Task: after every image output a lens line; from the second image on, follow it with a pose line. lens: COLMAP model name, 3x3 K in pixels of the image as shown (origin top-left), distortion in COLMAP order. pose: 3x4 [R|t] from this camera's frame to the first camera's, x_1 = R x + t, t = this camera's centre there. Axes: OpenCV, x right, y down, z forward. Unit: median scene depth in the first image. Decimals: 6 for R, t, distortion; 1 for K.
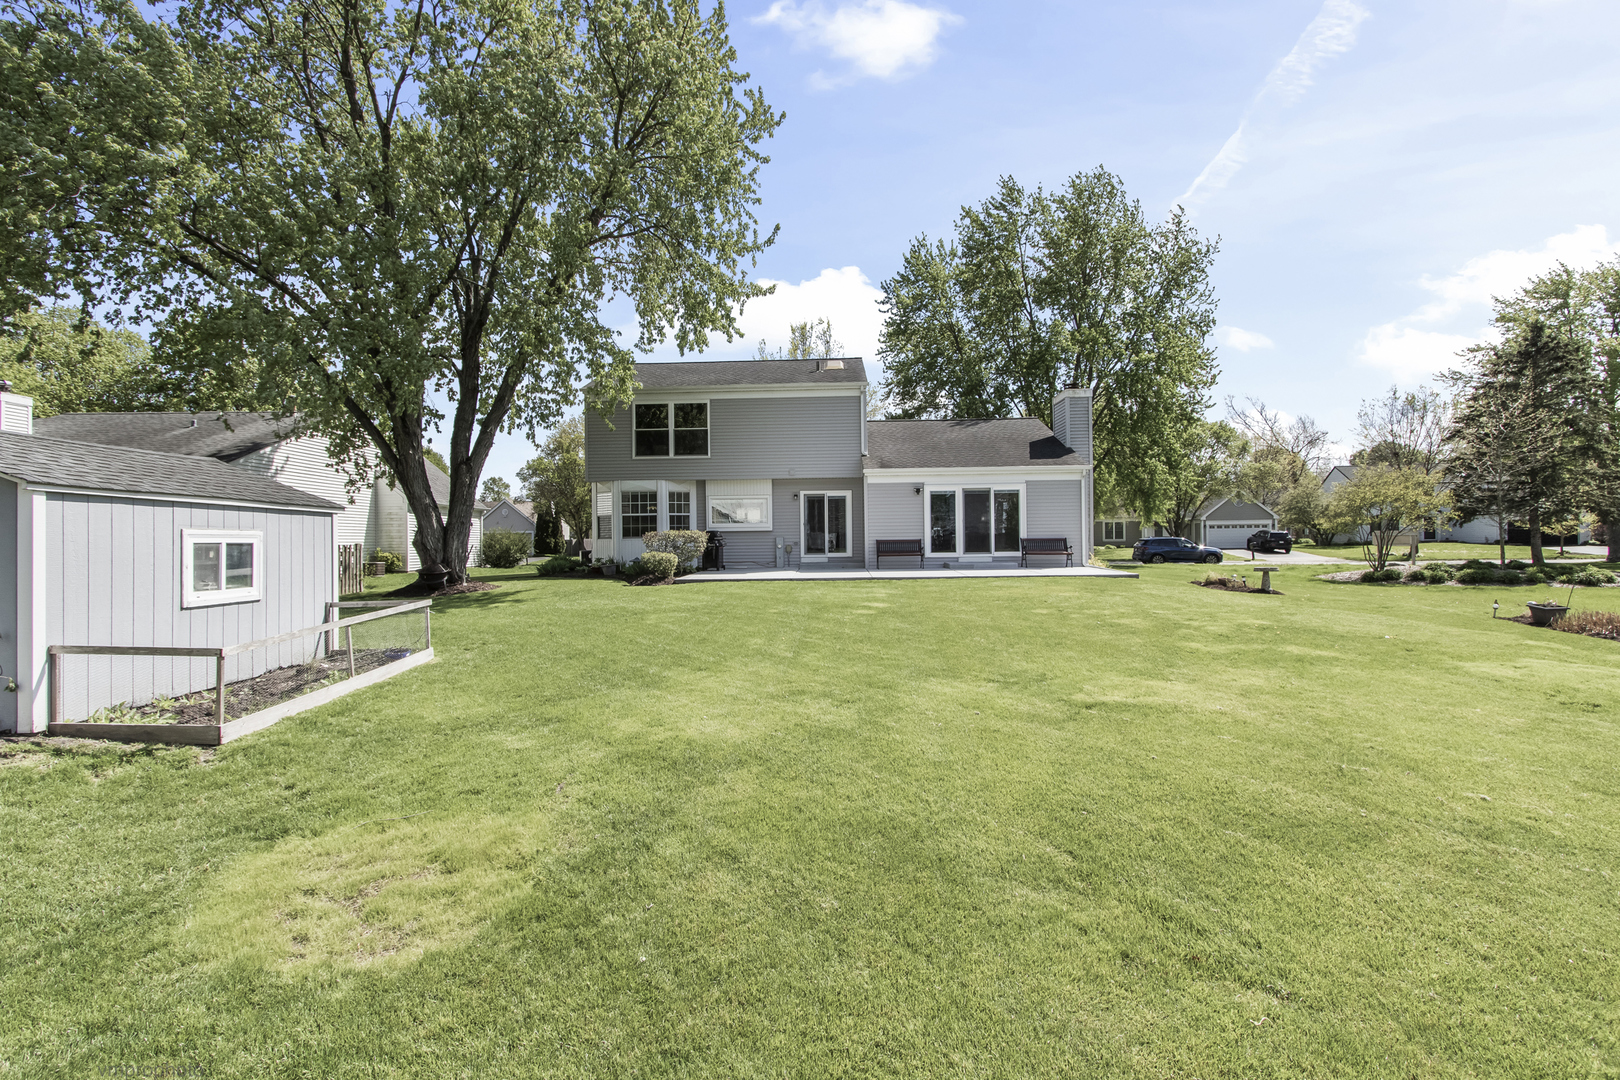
lens RADIAL K [[738.4, 0, 807.0], [0, 738.4, 537.9], [0, 0, 1]] dist [0.001496, 0.000072]
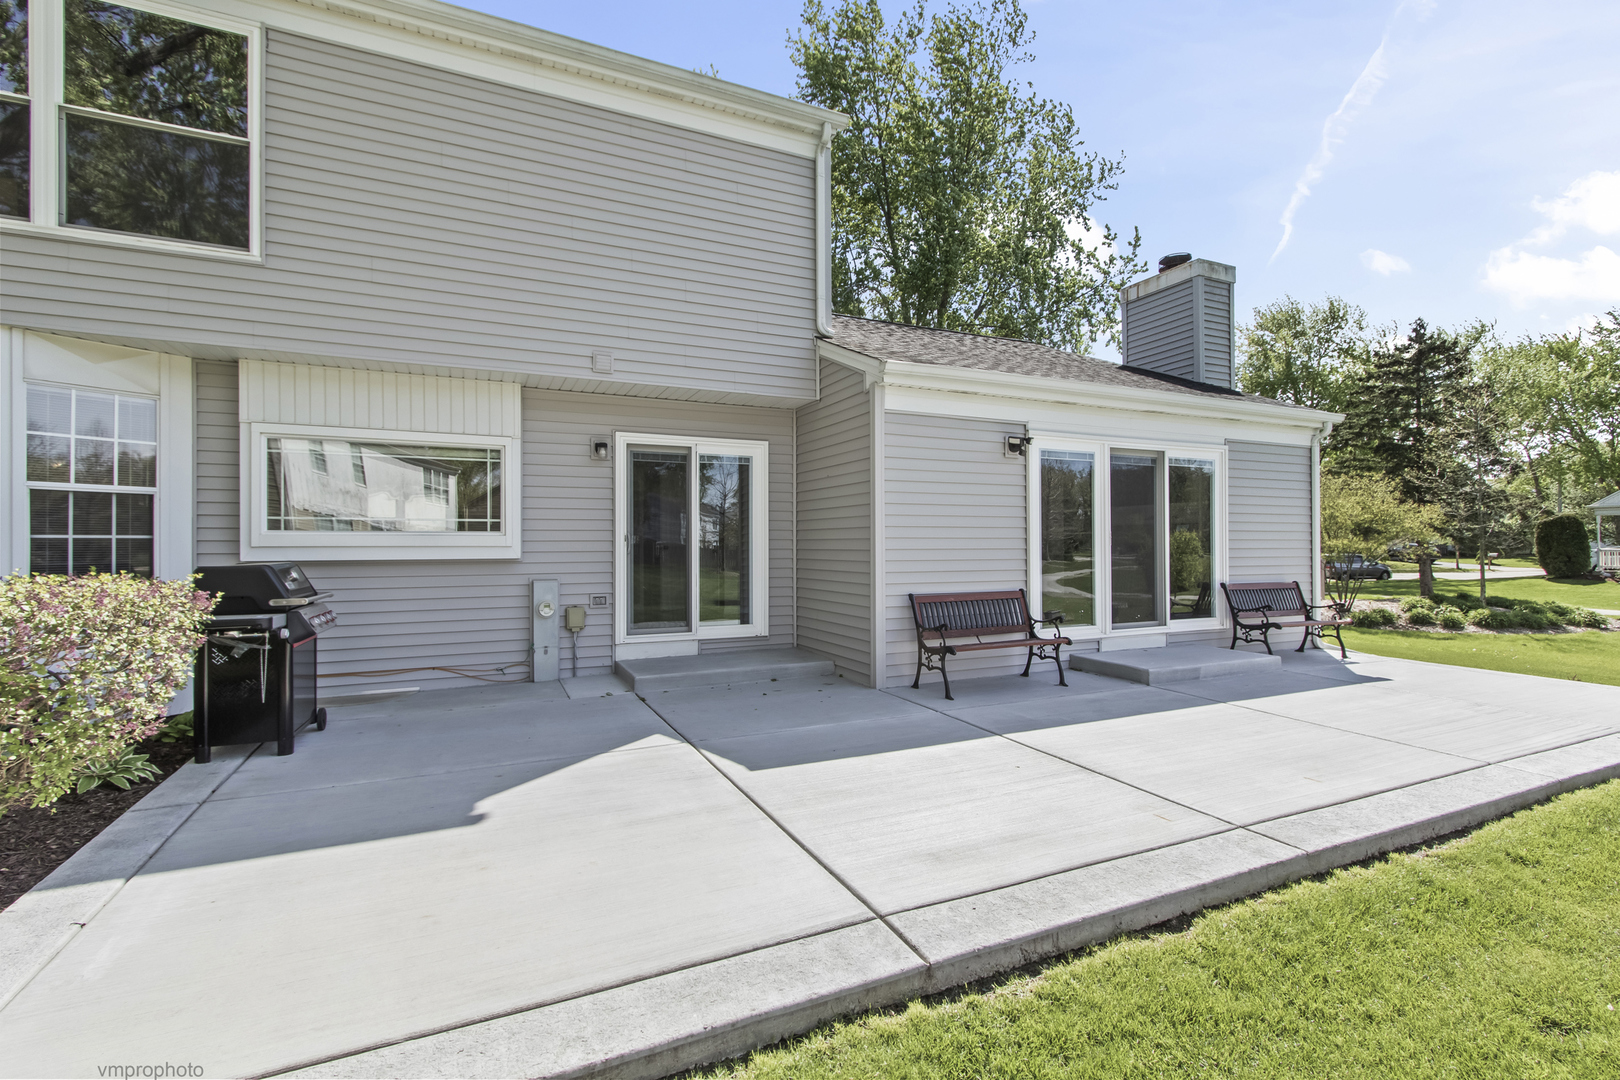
lens RADIAL K [[738.4, 0, 816.3], [0, 738.4, 541.4], [0, 0, 1]] dist [0.001496, 0.000072]
pose [[0.898584, 0.013266, 0.438602, -0.071493], [-0.011646, 0.999912, -0.006383, -0.016365], [-0.438648, 0.000627, 0.898659, 0.698081]]
